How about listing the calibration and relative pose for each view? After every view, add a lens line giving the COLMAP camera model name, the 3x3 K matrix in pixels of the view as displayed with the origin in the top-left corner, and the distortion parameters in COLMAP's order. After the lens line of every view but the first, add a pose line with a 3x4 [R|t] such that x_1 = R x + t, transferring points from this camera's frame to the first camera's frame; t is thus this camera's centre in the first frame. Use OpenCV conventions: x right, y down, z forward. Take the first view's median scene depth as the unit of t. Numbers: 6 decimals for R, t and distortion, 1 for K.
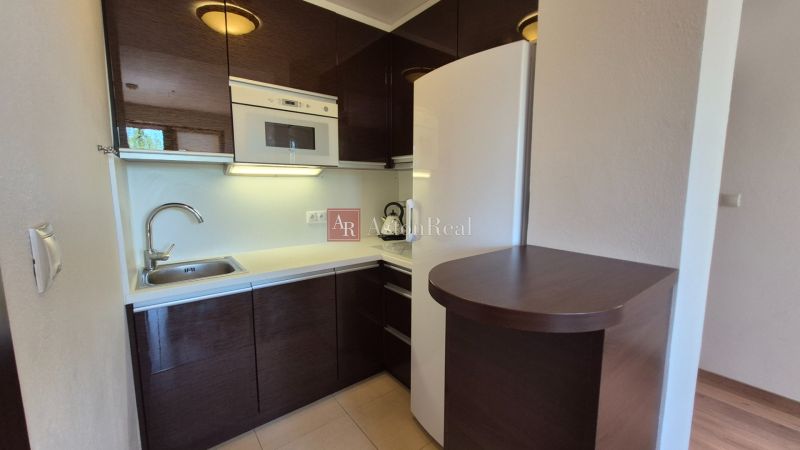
lens RADIAL K [[312.5, 0, 404.8], [0, 312.5, 221.5], [0, 0, 1]] dist [-0.002526, 0.000026]
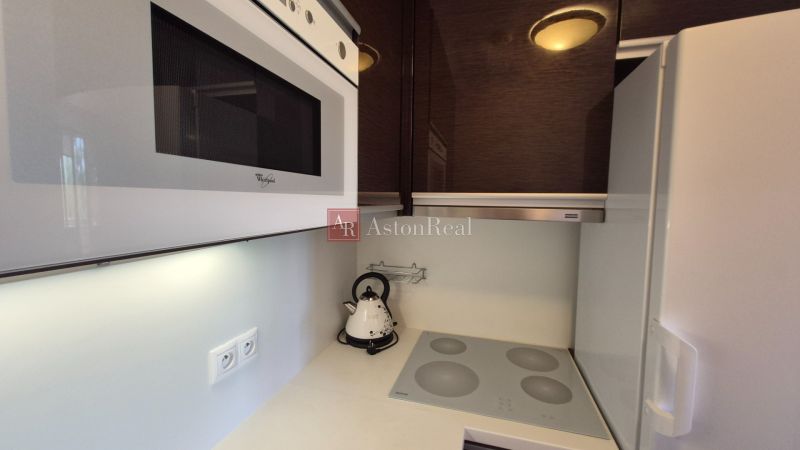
lens RADIAL K [[312.5, 0, 405.9], [0, 312.5, 224.2], [0, 0, 1]] dist [-0.002526, 0.000026]
pose [[0.813168, -0.038454, 0.580758, -0.373773], [0.063258, 0.997743, -0.022509, -0.163088], [-0.578581, 0.055041, 0.813765, 0.678497]]
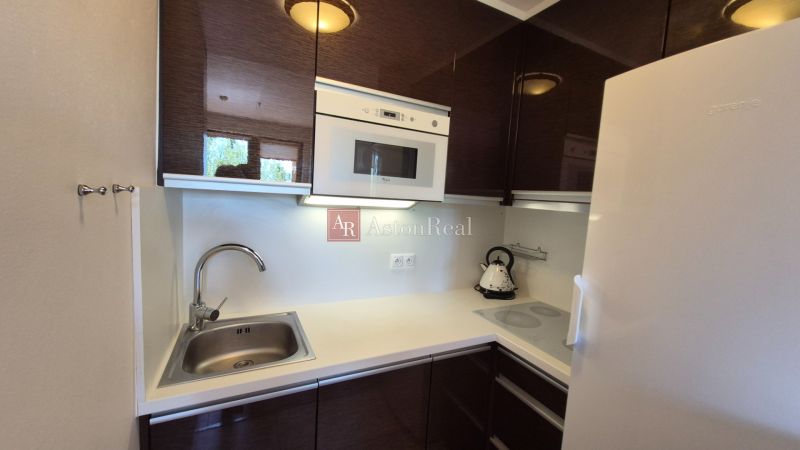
lens RADIAL K [[312.5, 0, 404.0], [0, 312.5, 221.8], [0, 0, 1]] dist [-0.002526, 0.000026]
pose [[0.978431, 0.075744, -0.192187, -0.157856], [-0.083490, 0.995978, -0.032519, -0.099188], [0.188951, 0.047863, 0.980819, 0.274704]]
